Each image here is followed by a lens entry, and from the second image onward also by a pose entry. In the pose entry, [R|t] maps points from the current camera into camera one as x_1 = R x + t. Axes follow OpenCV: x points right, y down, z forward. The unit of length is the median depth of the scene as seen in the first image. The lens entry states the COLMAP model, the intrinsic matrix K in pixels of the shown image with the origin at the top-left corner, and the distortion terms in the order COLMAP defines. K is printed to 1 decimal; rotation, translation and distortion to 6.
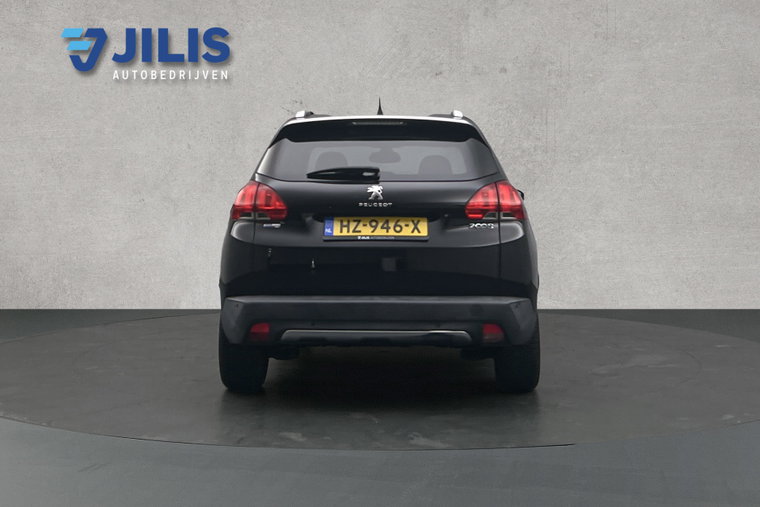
lens RADIAL K [[593.6, 0, 380.0], [0, 593.6, 253.1], [0, 0, 1]] dist [0.001806, -0.002488]
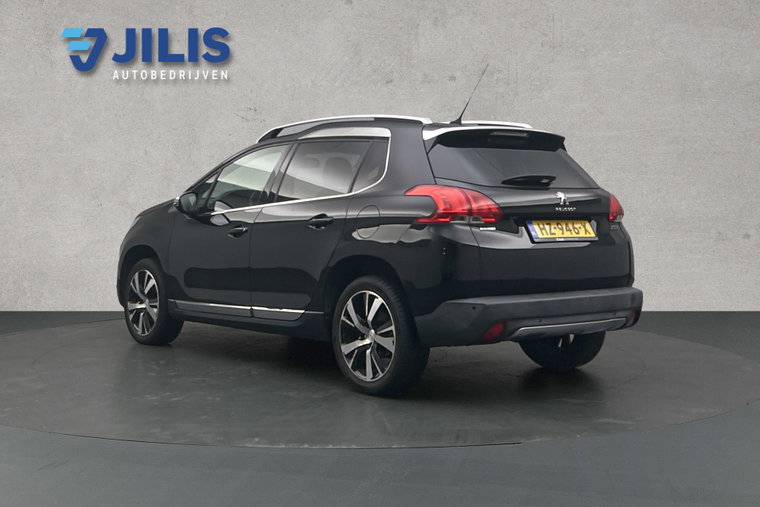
lens RADIAL K [[593.6, 0, 380.0], [0, 593.6, 253.3], [0, 0, 1]] dist [0.001806, -0.002488]
pose [[1.000000, 0.000025, 0.000006, 0.082787], [-0.000025, 1.000000, 0.000286, -0.005960], [-0.000006, -0.000286, 1.000000, -0.025540]]
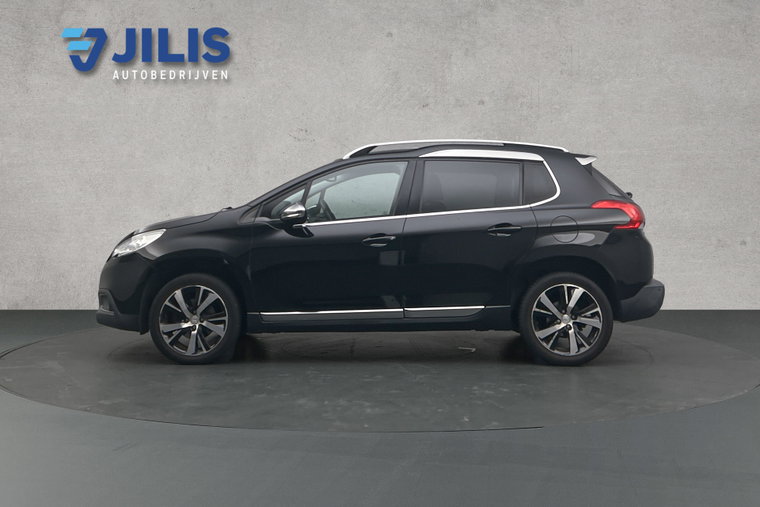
lens RADIAL K [[593.6, 0, 379.9], [0, 593.6, 254.4], [0, 0, 1]] dist [0.001806, -0.002488]
pose [[1.000000, -0.000012, -0.000346, 0.010850], [0.000012, 0.999998, 0.002047, -0.015602], [0.000346, -0.002047, 0.999998, -0.153178]]
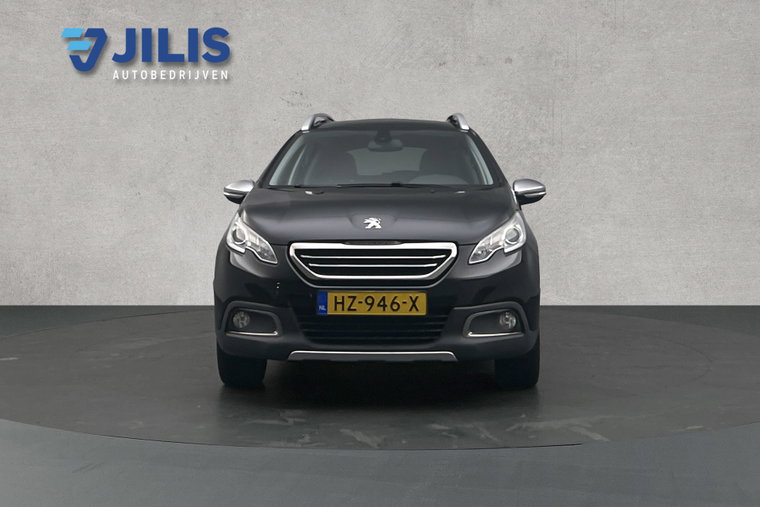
lens RADIAL K [[593.6, 0, 380.0], [0, 593.6, 253.3], [0, 0, 1]] dist [0.001806, -0.002488]
pose [[1.000000, 0.000093, 0.000040, -0.003580], [-0.000093, 1.000000, 0.000218, 0.008507], [-0.000040, -0.000218, 1.000000, 0.025008]]
